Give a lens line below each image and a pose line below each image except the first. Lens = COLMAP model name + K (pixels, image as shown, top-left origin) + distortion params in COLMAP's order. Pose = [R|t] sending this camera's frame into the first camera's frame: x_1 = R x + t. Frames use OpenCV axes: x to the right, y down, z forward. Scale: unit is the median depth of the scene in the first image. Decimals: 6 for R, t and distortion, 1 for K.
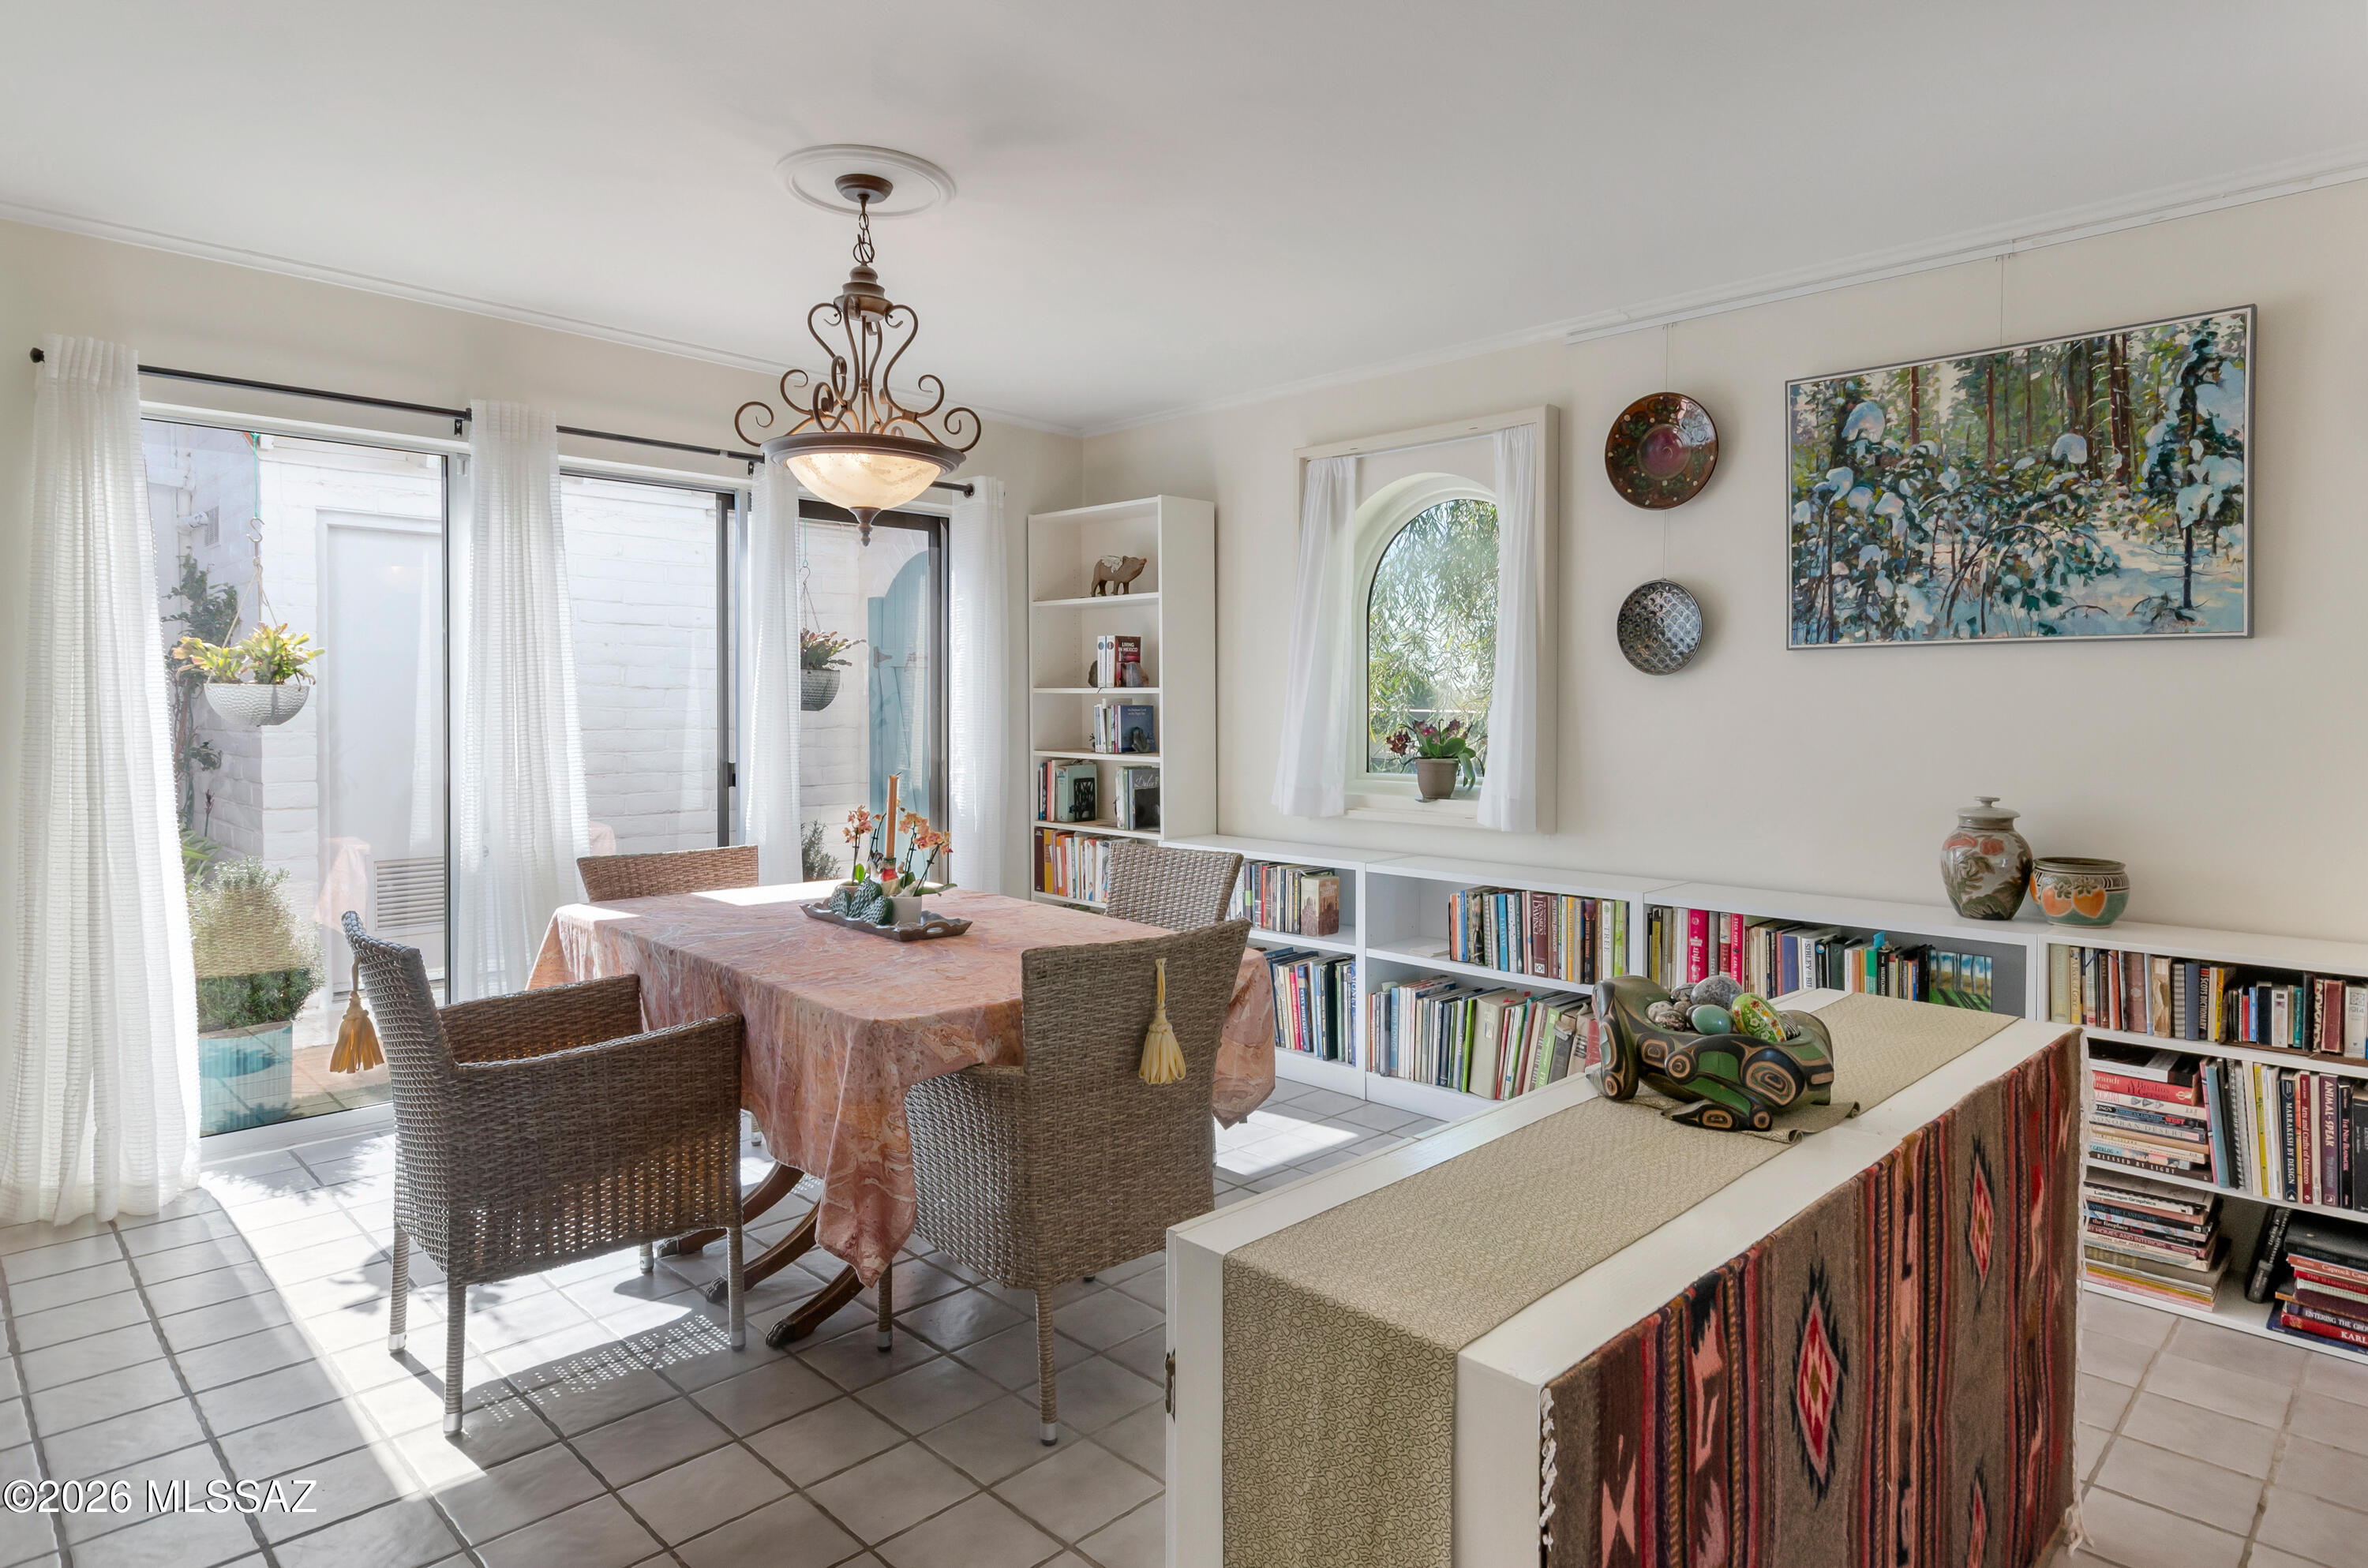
lens RADIAL K [[1324.4, 0, 1217.0], [0, 1324.4, 731.4], [0, 0, 1]] dist [-0.002674, -0.000825]
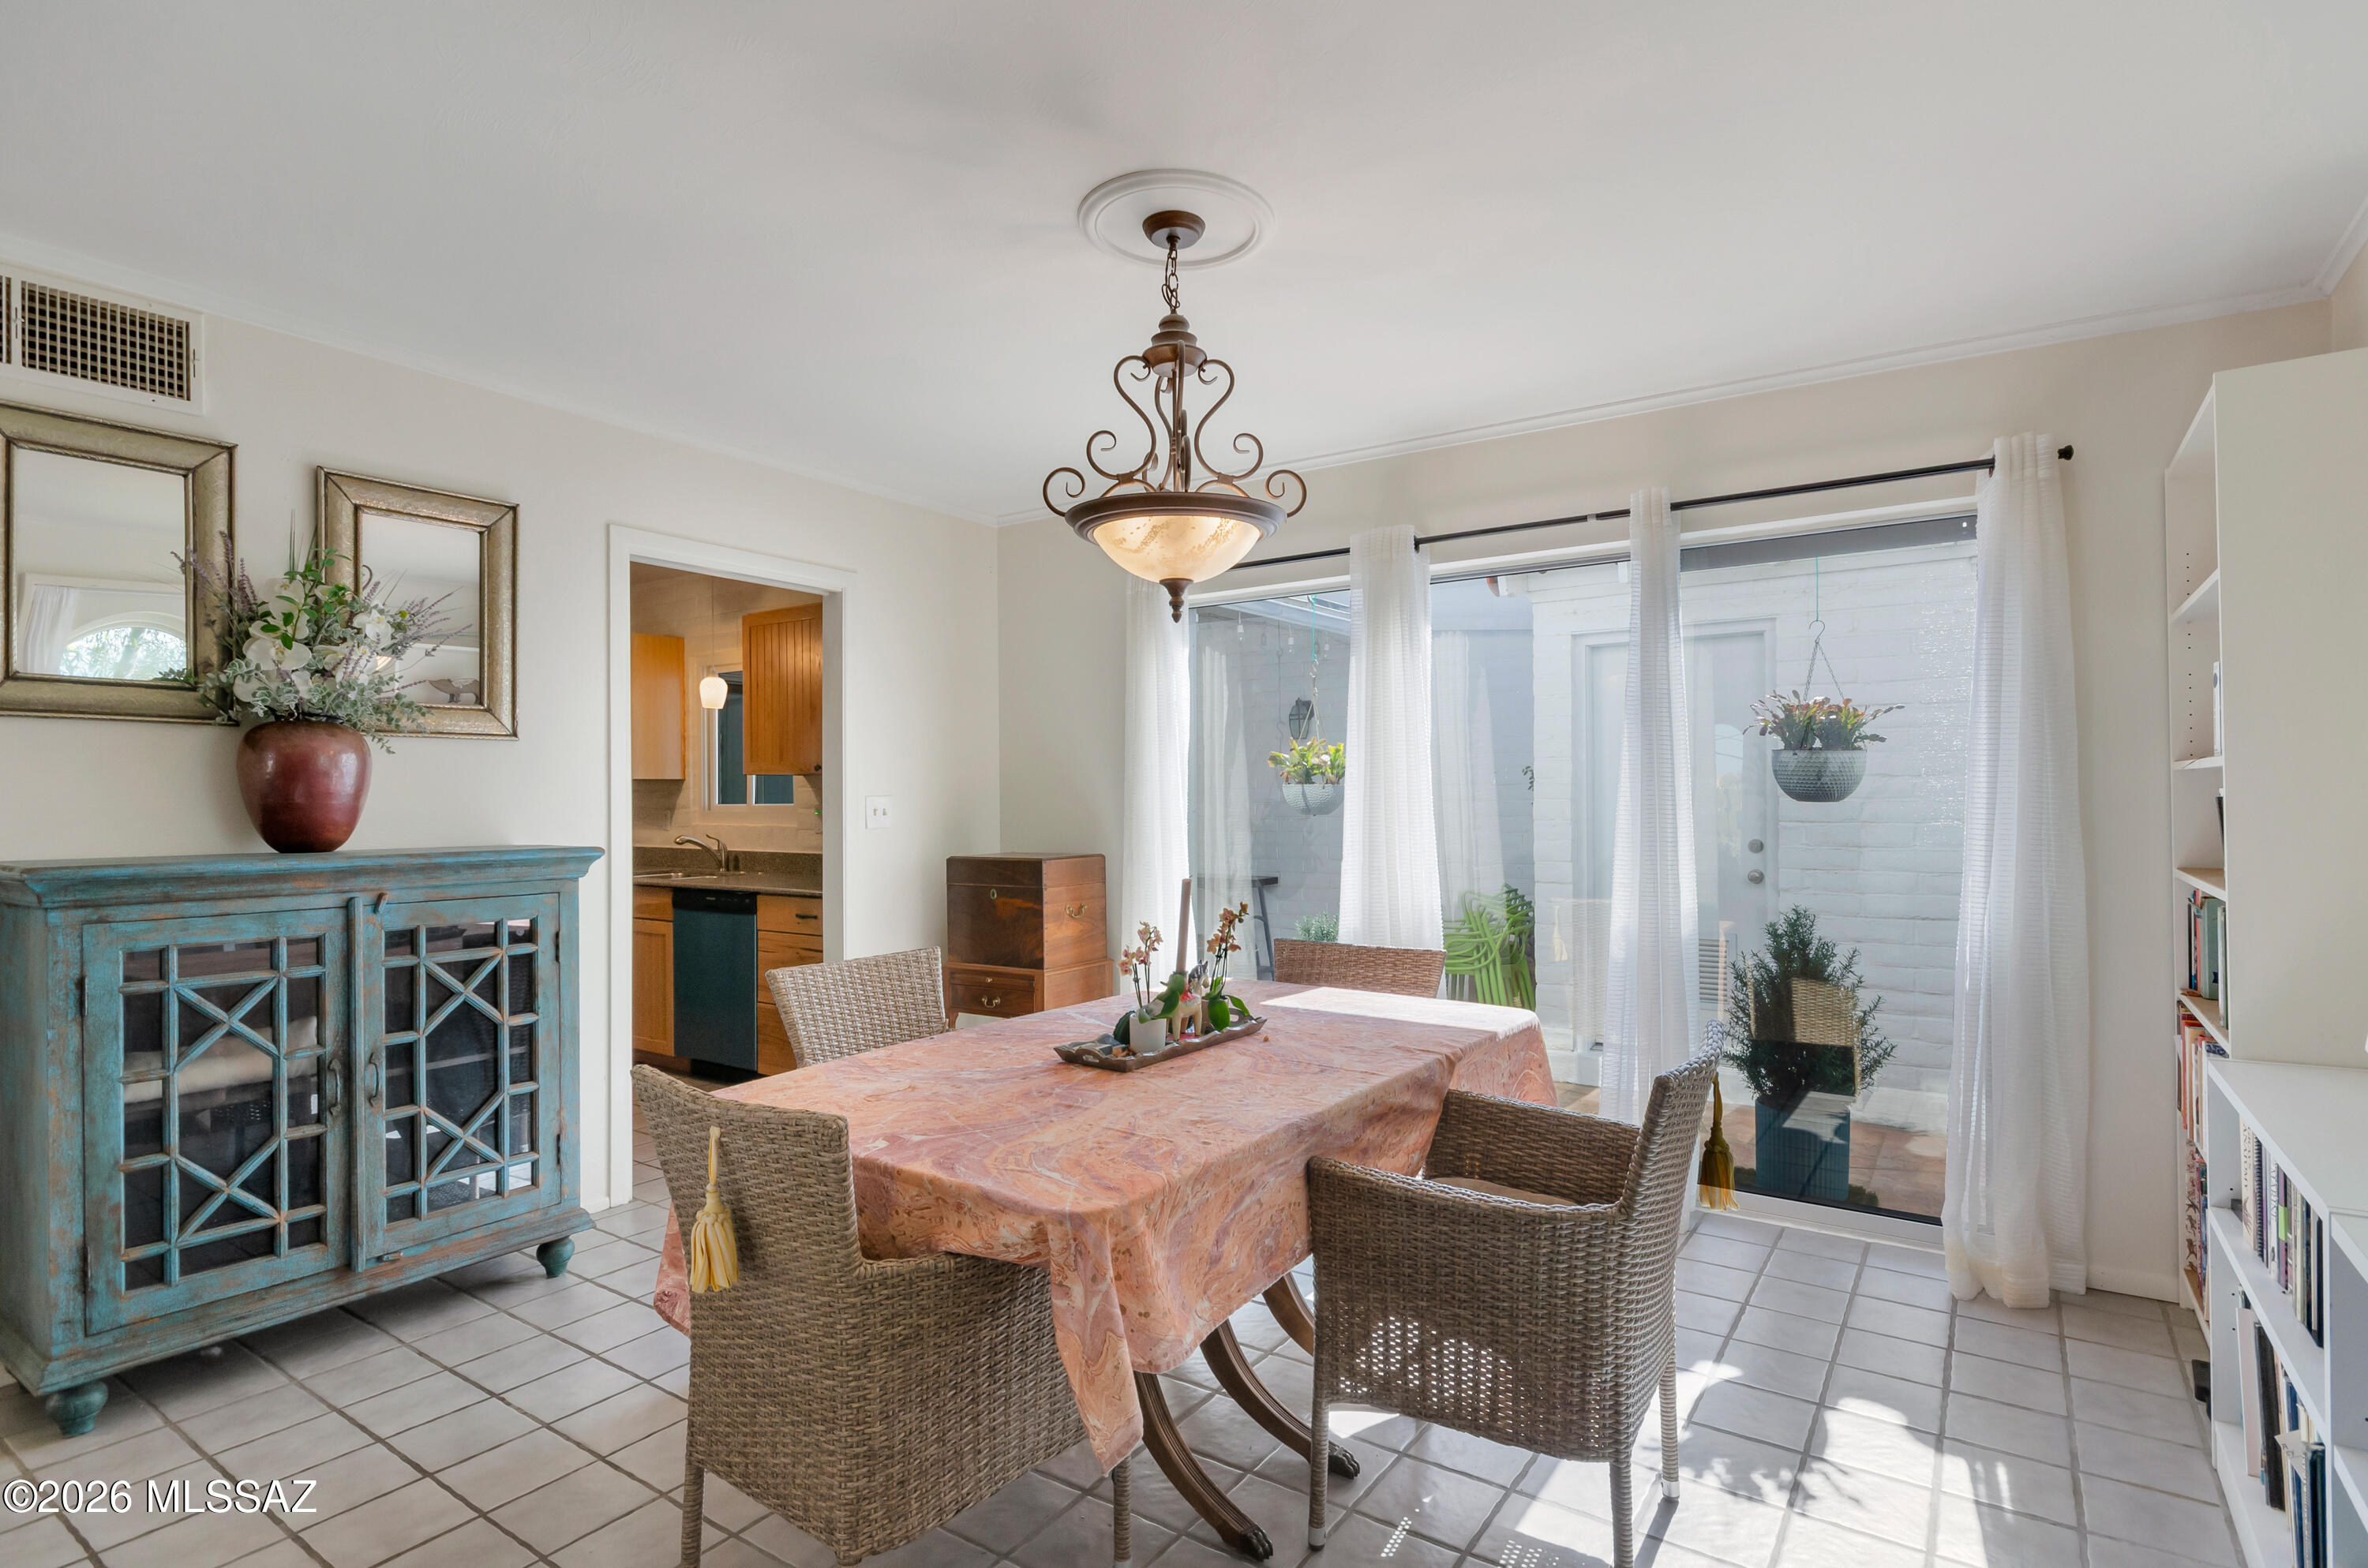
lens RADIAL K [[1189.9, 0, 1189.3], [0, 1189.9, 802.8], [0, 0, 1]] dist [-0.004892, -0.000570]
pose [[0.174568, -0.003320, -0.984639, 0.489239], [-0.010383, 0.999933, -0.005213, -0.011469], [0.984590, 0.011133, 0.174522, 0.797447]]
